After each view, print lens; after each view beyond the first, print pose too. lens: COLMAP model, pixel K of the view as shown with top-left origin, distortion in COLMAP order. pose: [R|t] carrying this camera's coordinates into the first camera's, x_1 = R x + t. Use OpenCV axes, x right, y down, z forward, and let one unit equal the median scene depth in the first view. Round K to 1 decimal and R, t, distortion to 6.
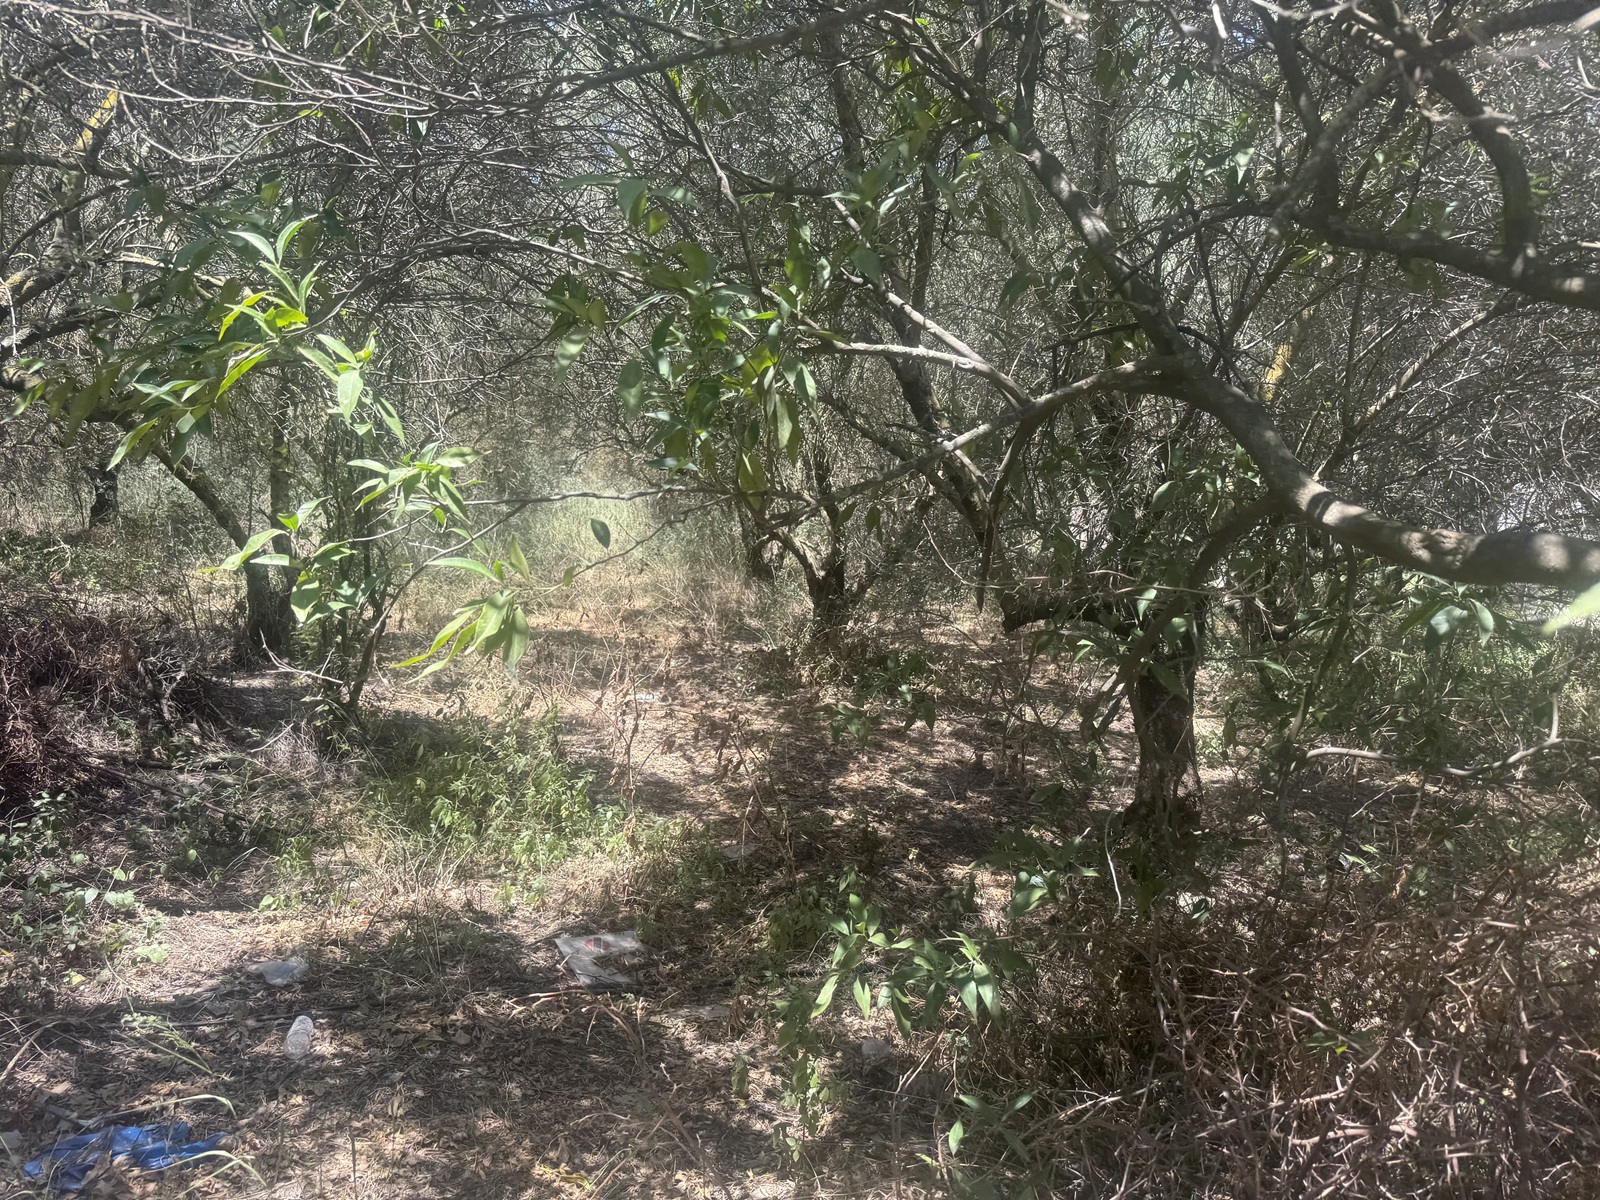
lens RADIAL K [[1108.6, 0, 815.7], [0, 1108.6, 606.2], [0, 0, 1]] dist [0.016339, -0.034272]
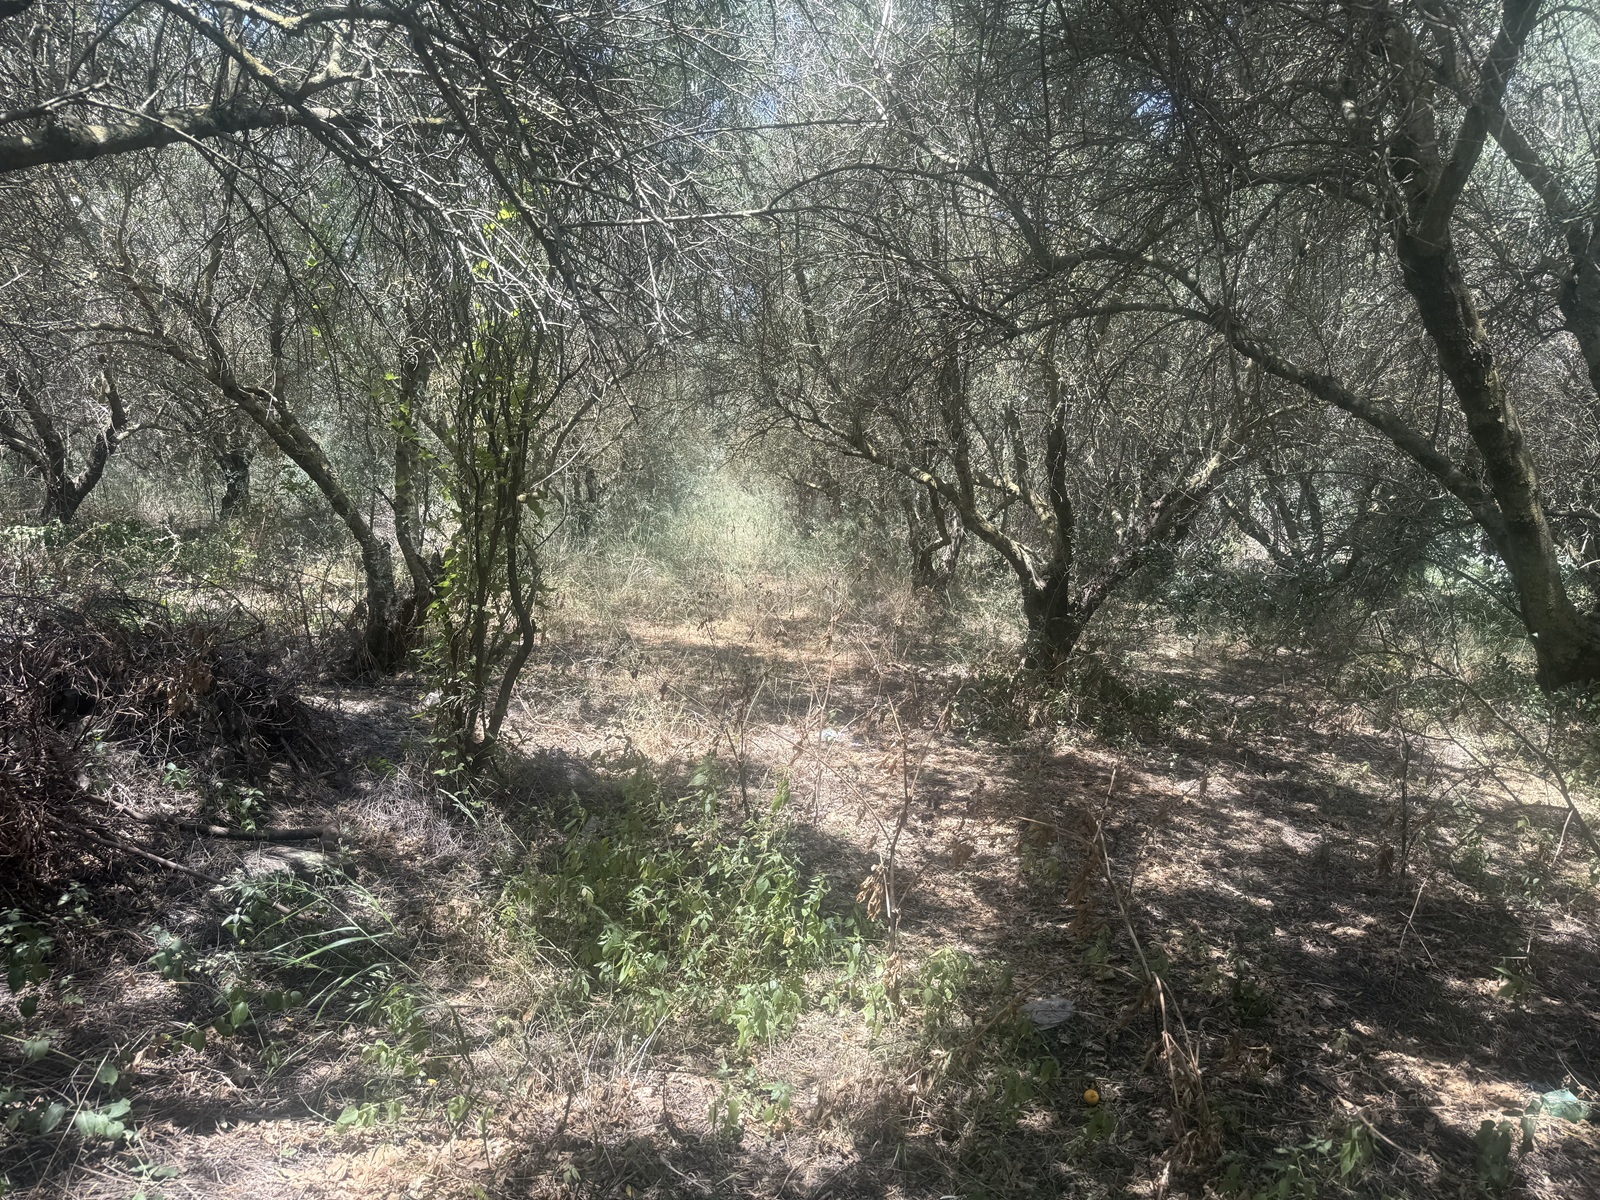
lens RADIAL K [[1108.6, 0, 779.7], [0, 1108.6, 612.4], [0, 0, 1]] dist [0.016339, -0.034272]
pose [[0.991029, 0.025290, -0.131234, -0.094909], [-0.025711, 0.999668, -0.001515, -0.004564], [0.131152, 0.004876, 0.991350, 0.215352]]
